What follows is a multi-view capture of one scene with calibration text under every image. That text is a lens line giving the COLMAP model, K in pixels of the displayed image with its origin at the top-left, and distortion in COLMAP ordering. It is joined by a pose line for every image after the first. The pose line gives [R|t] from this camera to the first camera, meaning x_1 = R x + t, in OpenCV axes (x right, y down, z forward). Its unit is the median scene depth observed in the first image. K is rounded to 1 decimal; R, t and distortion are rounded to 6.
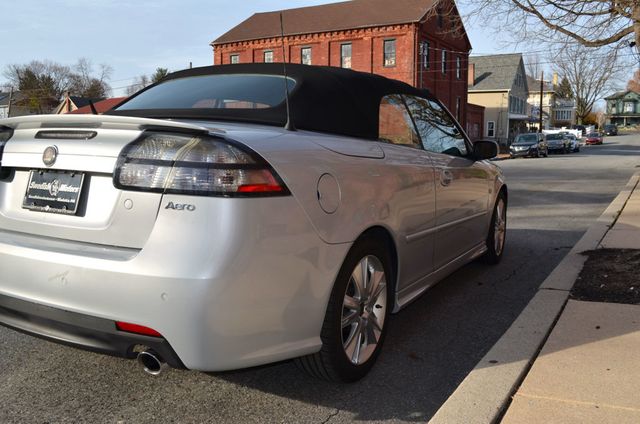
lens RADIAL K [[618.1, 0, 337.2], [0, 618.1, 210.8], [0, 0, 1]] dist [-0.060135, 0.011798]
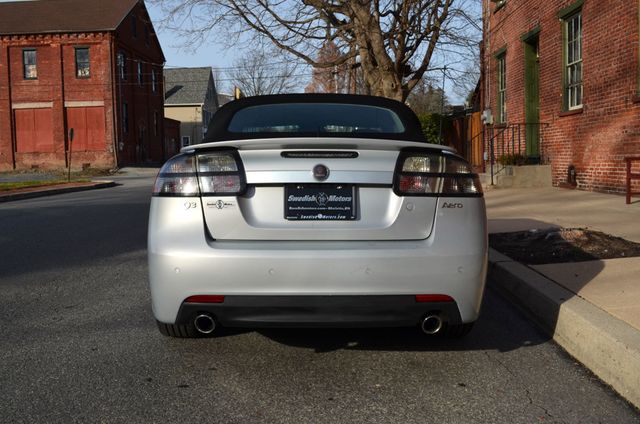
lens RADIAL K [[665.6, 0, 333.6], [0, 665.6, 213.3], [0, 0, 1]] dist [-0.064162, 0.001754]
pose [[0.854359, -0.063518, 0.515788, -0.114397], [0.077512, 0.996976, -0.005618, -0.000105], [-0.513871, 0.044779, 0.856698, -0.012423]]
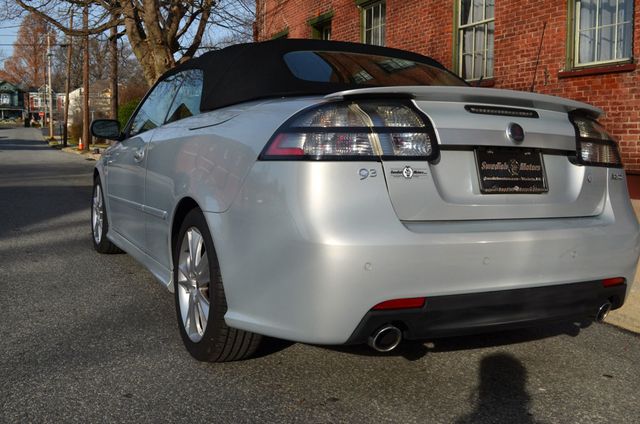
lens RADIAL K [[665.6, 0, 333.6], [0, 665.6, 213.3], [0, 0, 1]] dist [-0.064162, 0.001754]
pose [[0.537732, -0.085240, 0.838796, -0.152289], [0.083154, 0.995387, 0.047845, -0.004003], [-0.839005, 0.044022, 0.542339, 0.069875]]
